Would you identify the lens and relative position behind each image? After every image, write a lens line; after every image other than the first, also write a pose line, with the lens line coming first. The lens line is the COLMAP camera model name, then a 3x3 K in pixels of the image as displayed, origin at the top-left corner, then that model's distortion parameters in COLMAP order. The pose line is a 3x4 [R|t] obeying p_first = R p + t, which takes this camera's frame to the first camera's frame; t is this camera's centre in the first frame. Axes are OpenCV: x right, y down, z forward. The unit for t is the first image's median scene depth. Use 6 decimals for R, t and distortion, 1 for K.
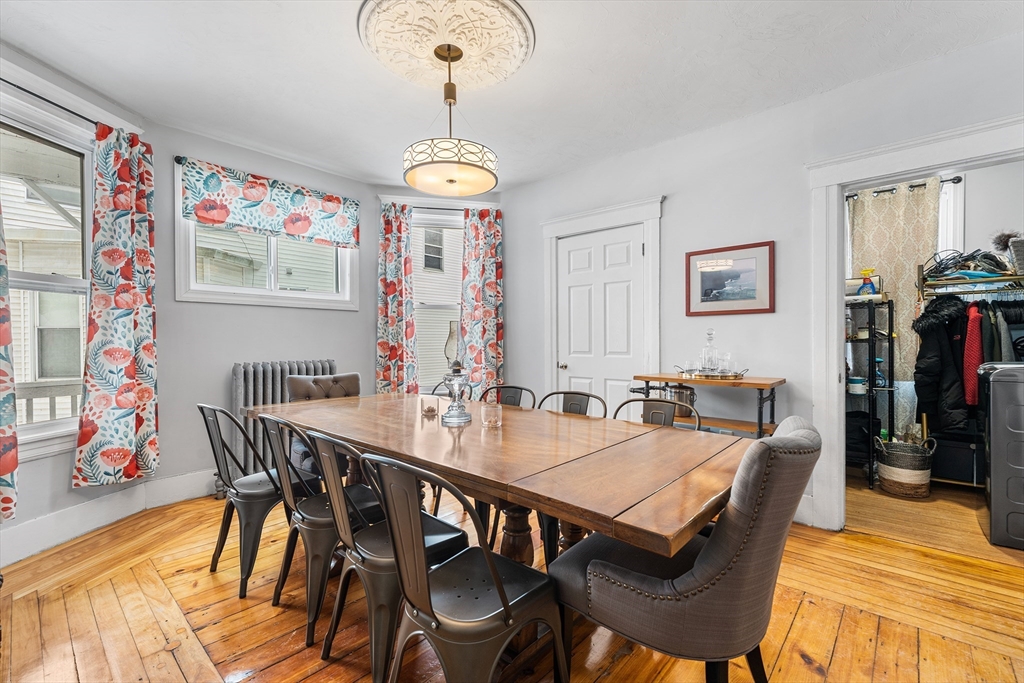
lens RADIAL K [[447.7, 0, 506.9], [0, 447.7, 343.7], [0, 0, 1]] dist [0.000964, 0.000750]
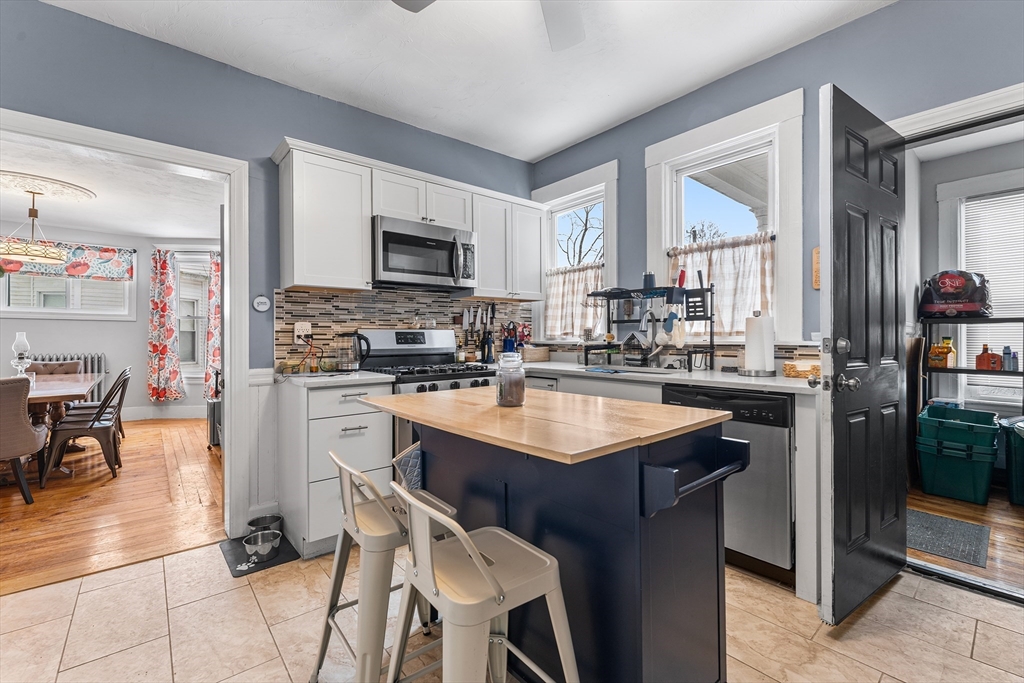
lens RADIAL K [[447.7, 0, 516.7], [0, 447.7, 337.7], [0, 0, 1]] dist [0.000964, 0.000750]
pose [[0.988968, 0.006251, -0.147996, 1.299306], [-0.007431, 0.999945, -0.007425, -0.016719], [0.147941, 0.008443, 0.988960, -0.350424]]
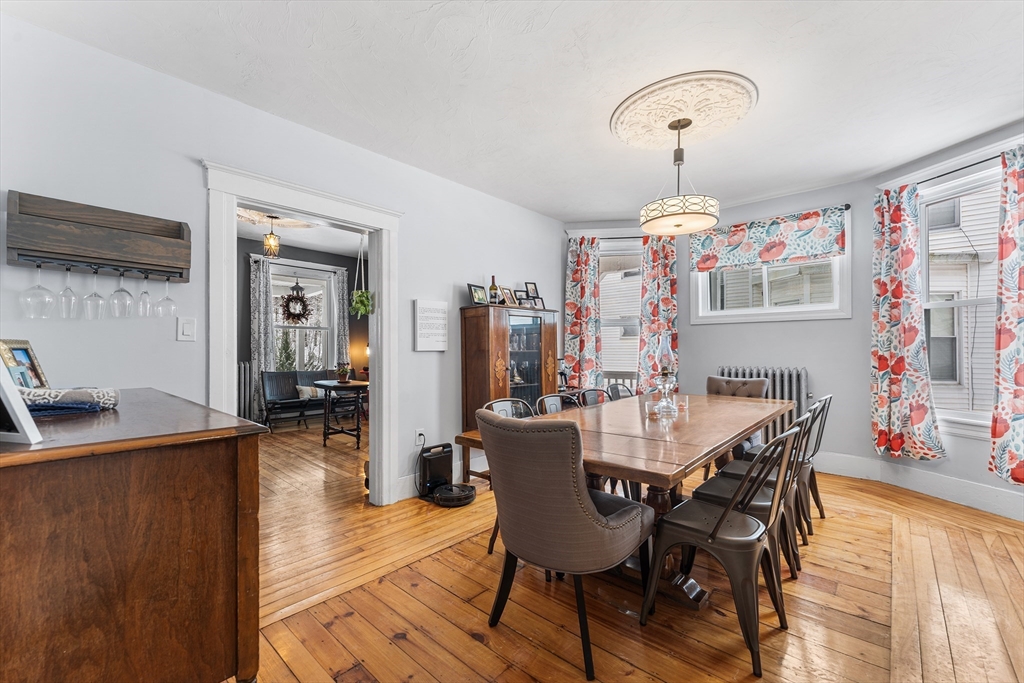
lens RADIAL K [[424.9, 0, 509.4], [0, 424.9, 348.4], [0, 0, 1]] dist [-0.001817, 0.000685]
pose [[-0.004883, -0.001641, -0.999987, 0.634605], [-0.001174, 0.999998, -0.001635, -0.007198], [0.999987, 0.001166, -0.004885, 0.305856]]
